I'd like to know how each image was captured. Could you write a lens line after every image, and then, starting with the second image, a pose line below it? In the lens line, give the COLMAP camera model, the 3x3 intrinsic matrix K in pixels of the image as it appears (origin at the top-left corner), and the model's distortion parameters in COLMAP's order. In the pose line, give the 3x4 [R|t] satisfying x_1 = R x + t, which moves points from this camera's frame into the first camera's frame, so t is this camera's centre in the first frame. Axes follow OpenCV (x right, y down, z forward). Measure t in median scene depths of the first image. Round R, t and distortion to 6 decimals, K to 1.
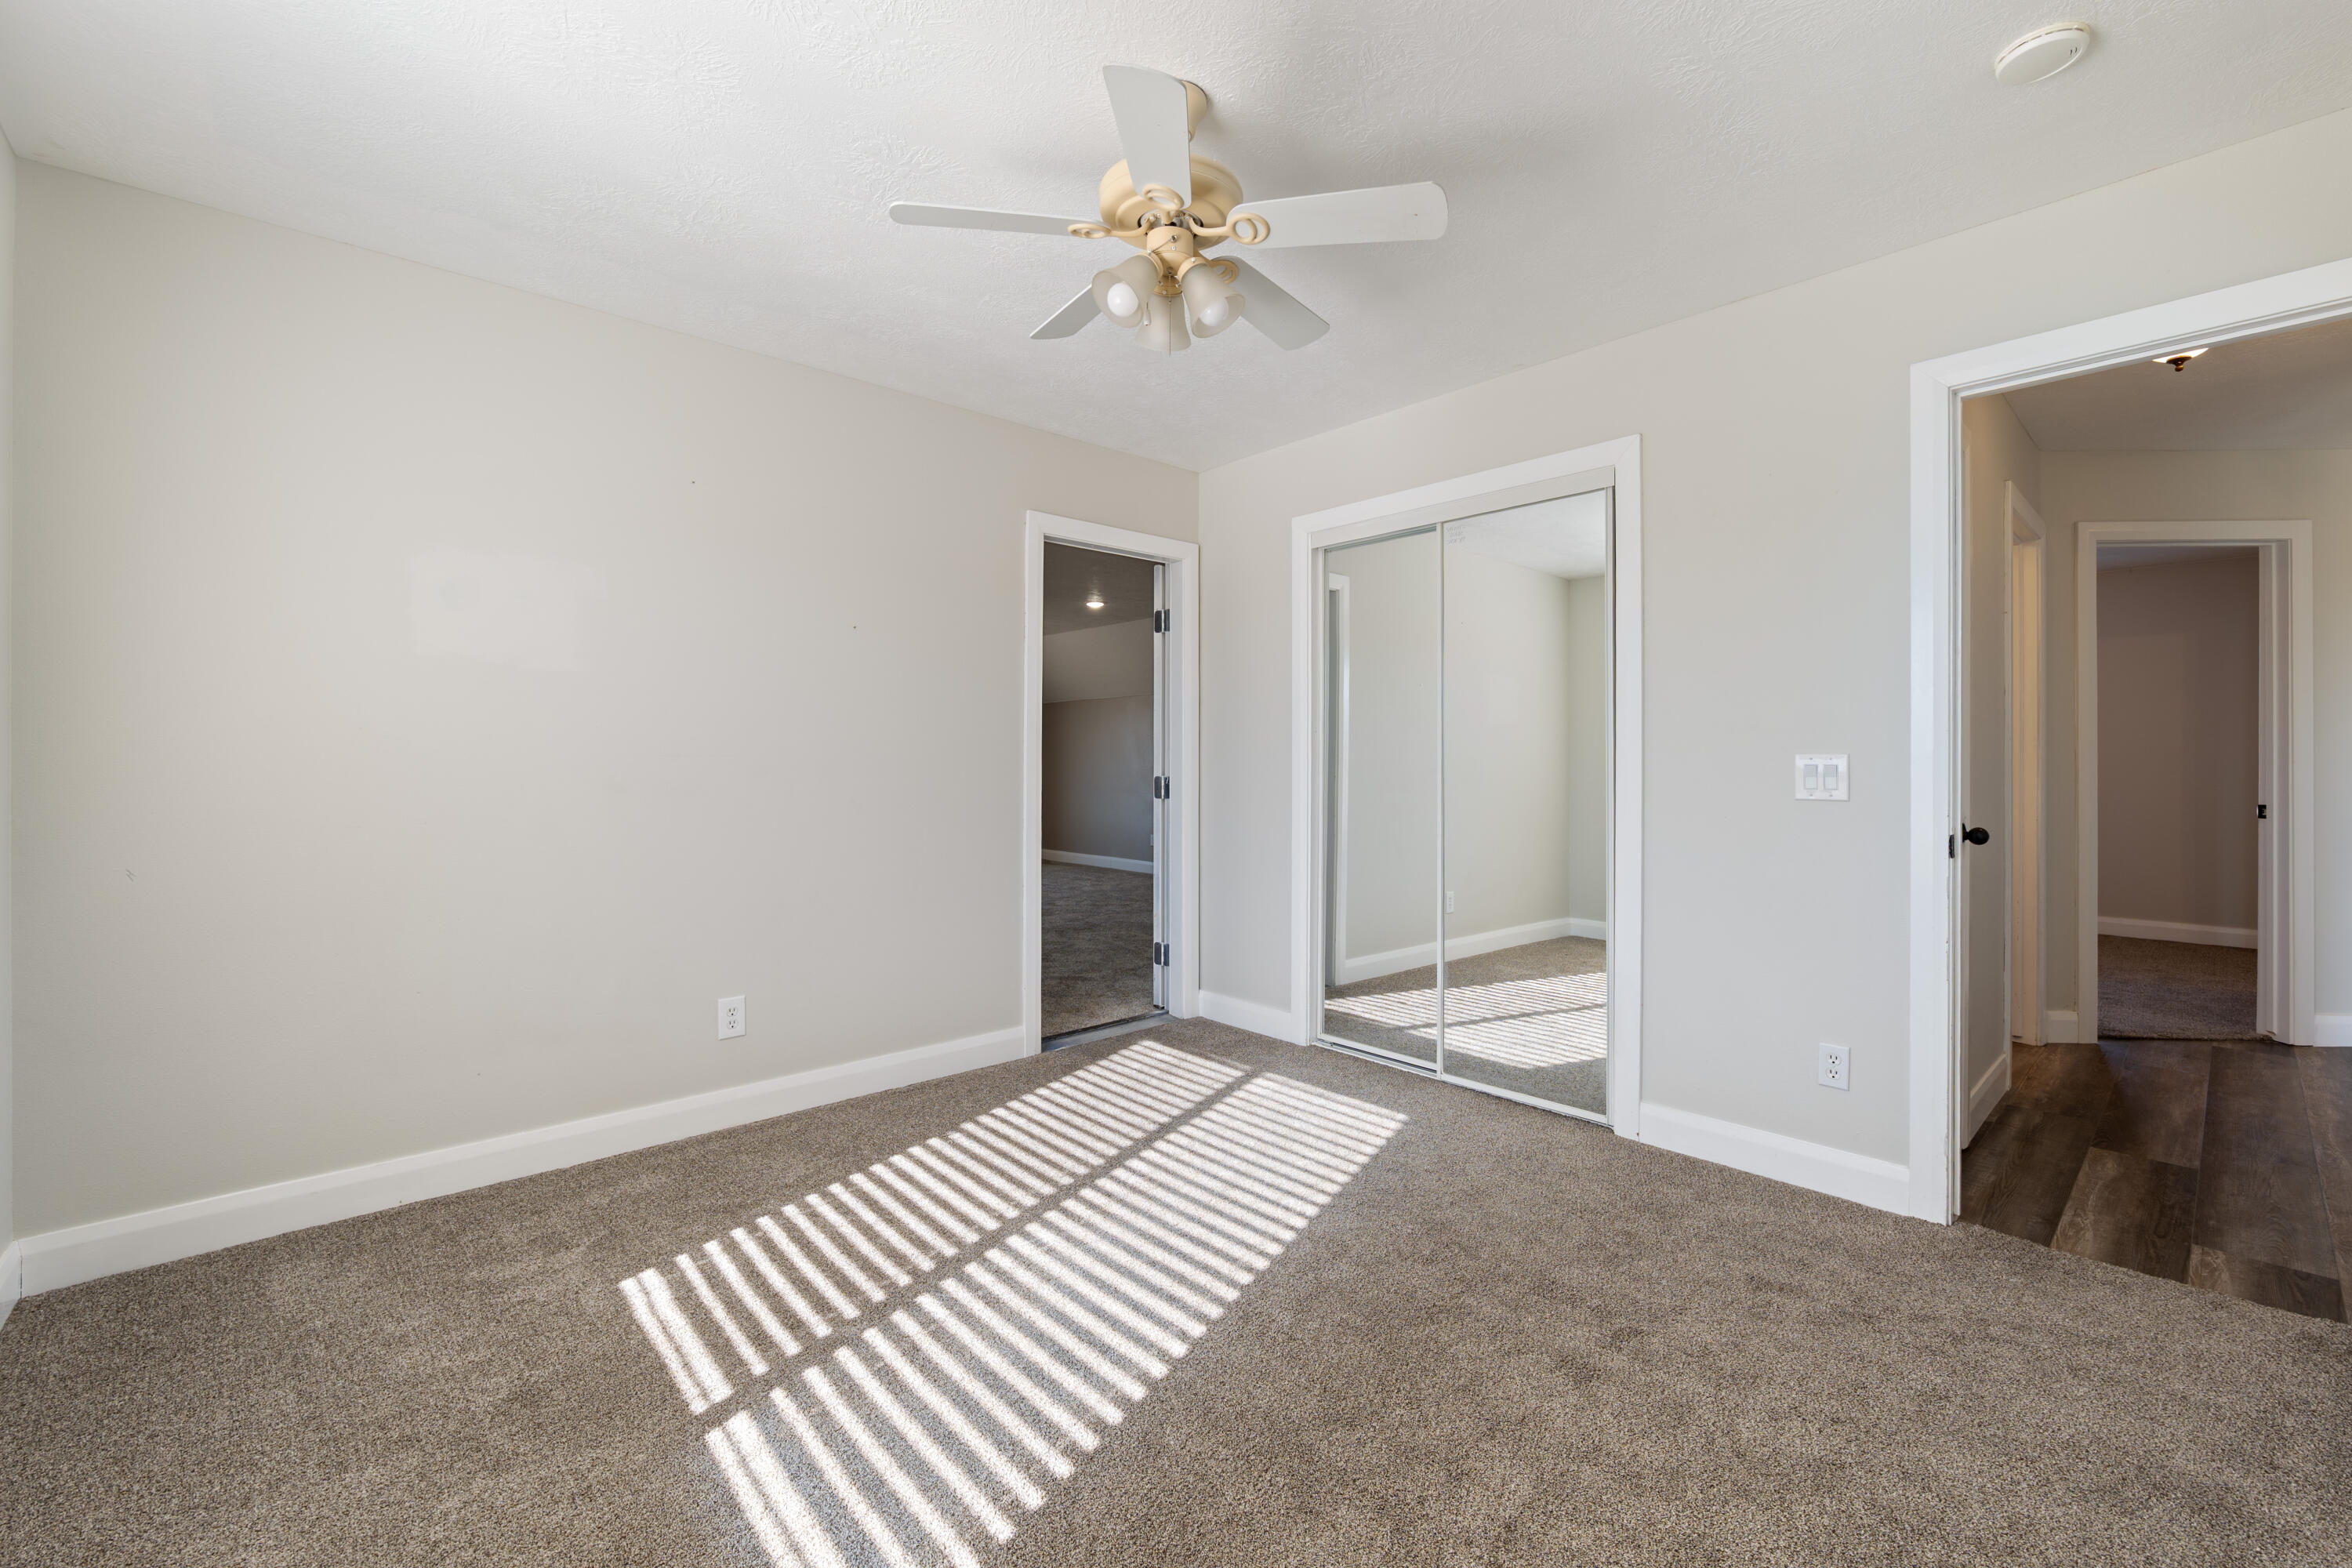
lens RADIAL K [[969.3, 0, 1178.0], [0, 969.3, 768.9], [0, 0, 1]] dist [-0.004683, -0.000572]
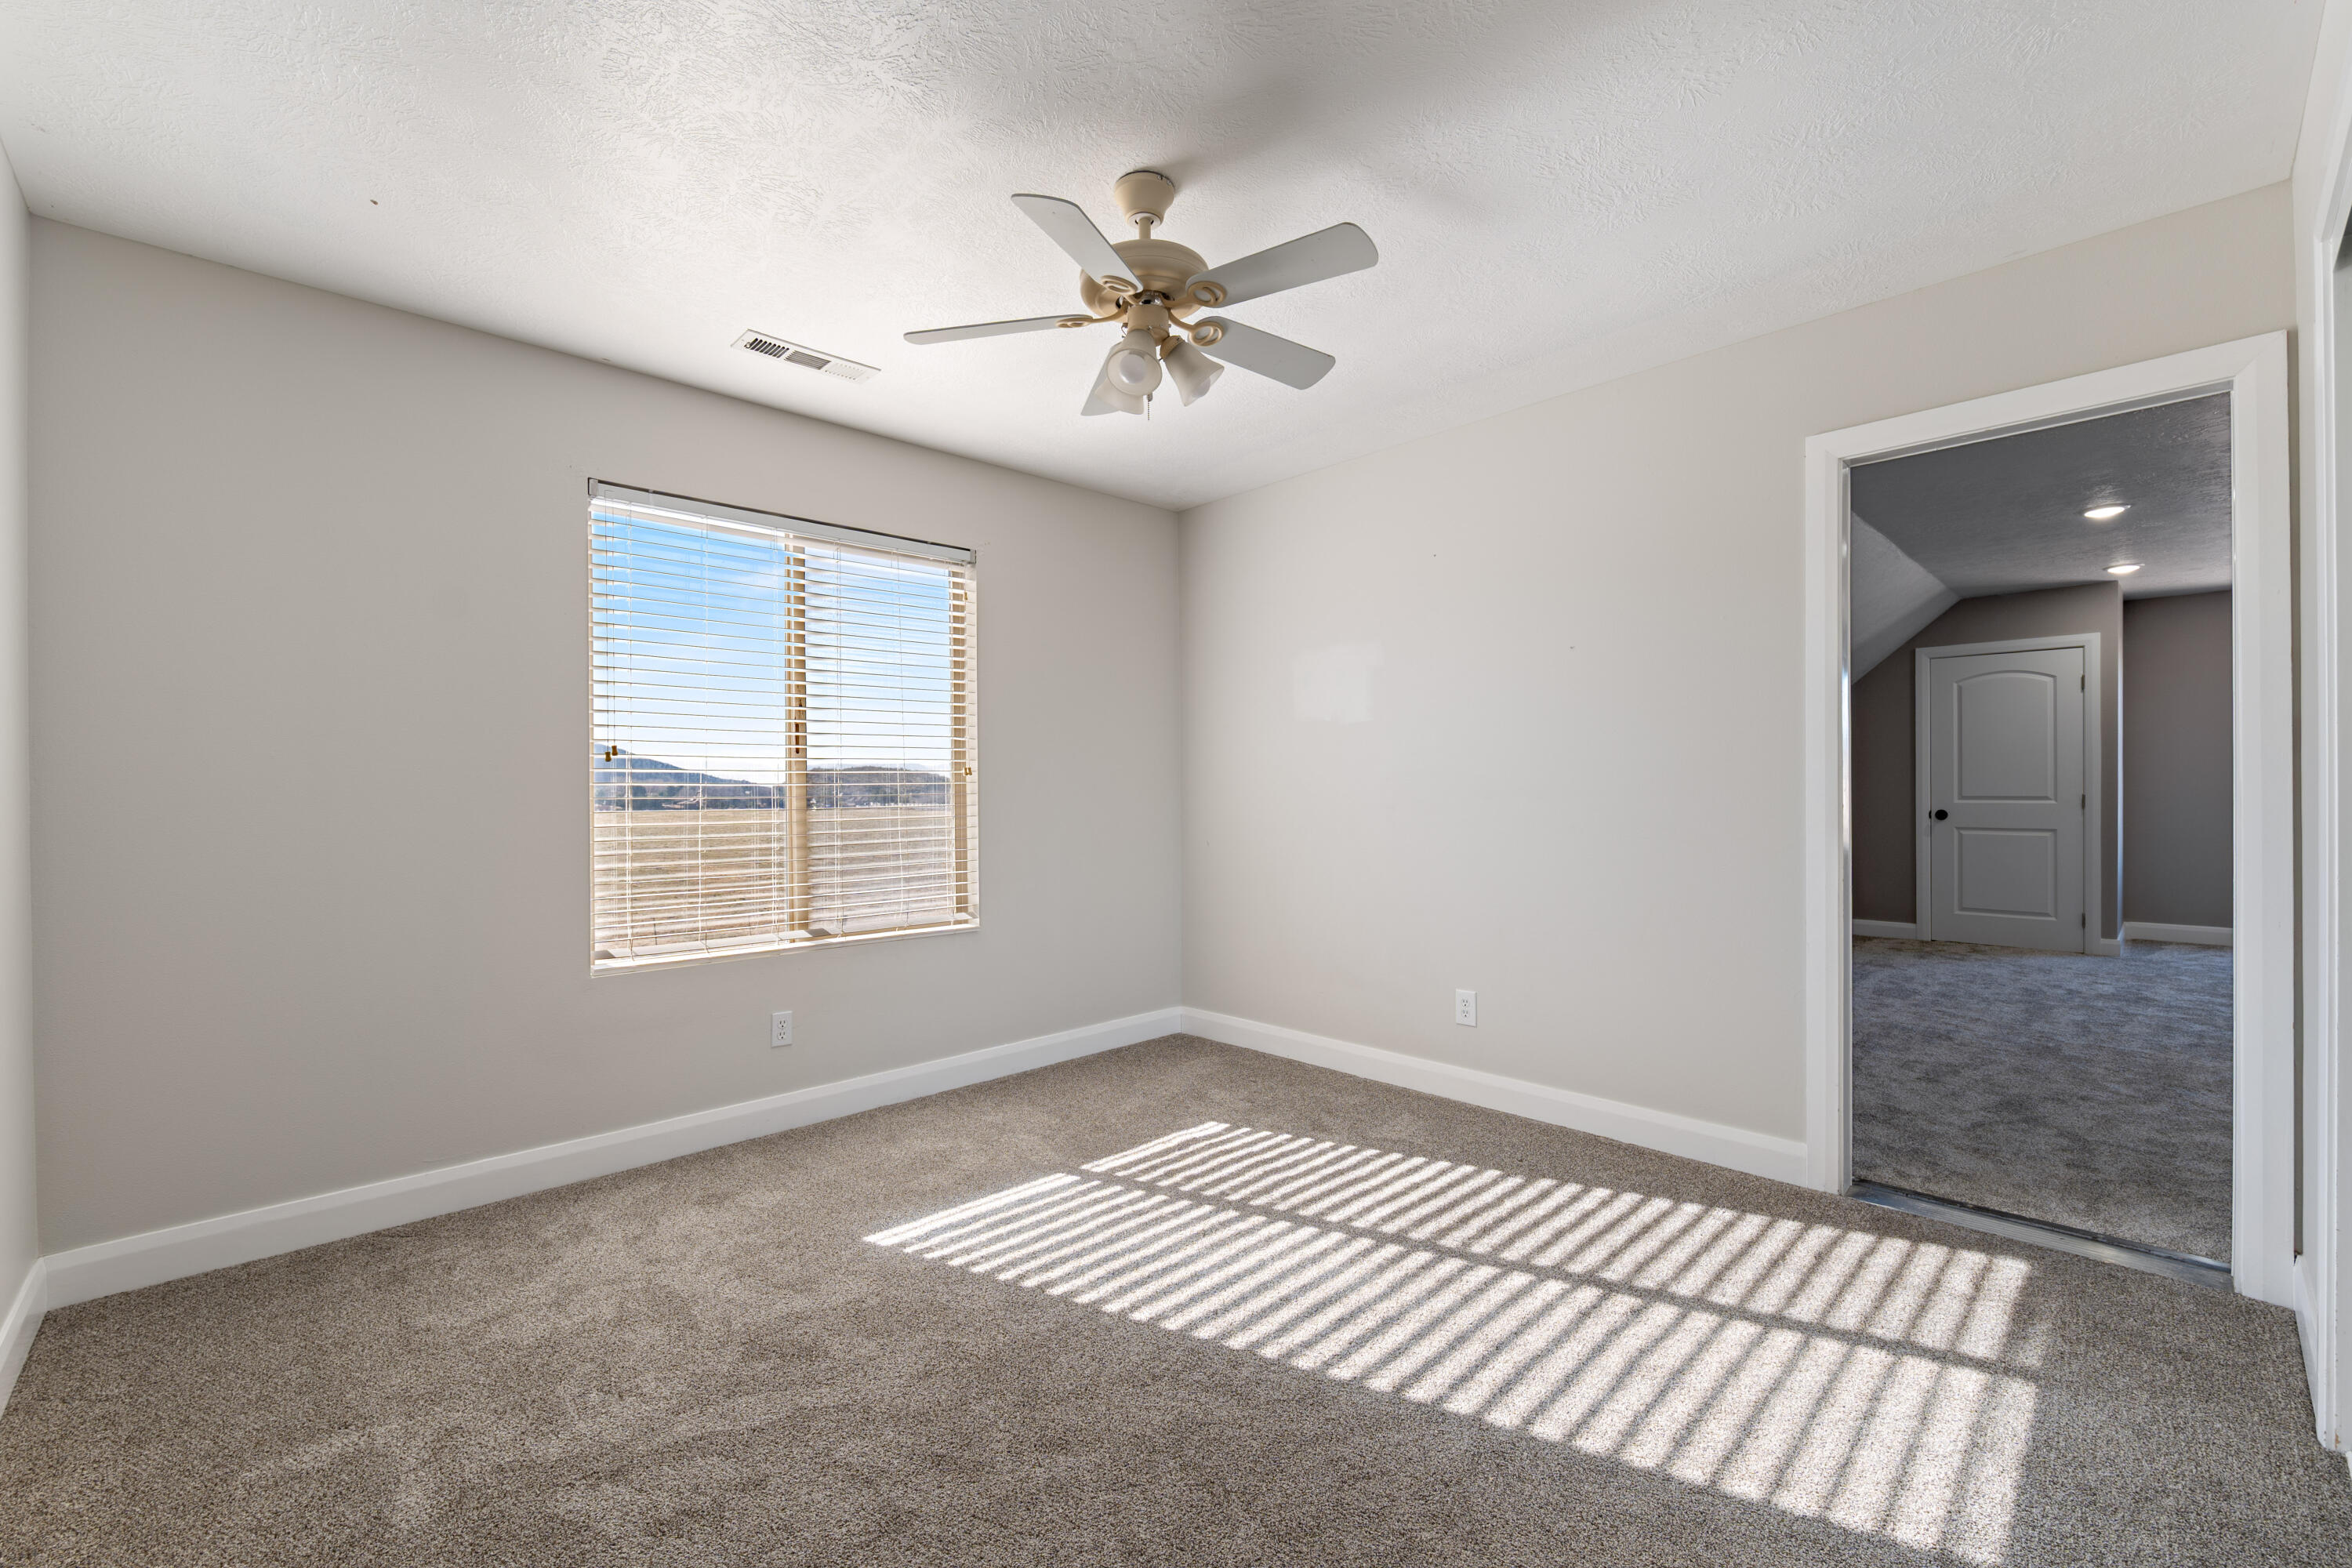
lens RADIAL K [[969.3, 0, 1175.6], [0, 969.3, 788.2], [0, 0, 1]] dist [-0.004683, -0.000572]
pose [[0.037125, -0.000175, -0.999311, 0.820609], [0.001756, 0.999998, -0.000110, -0.007872], [0.999309, -0.001750, 0.037125, 0.731541]]
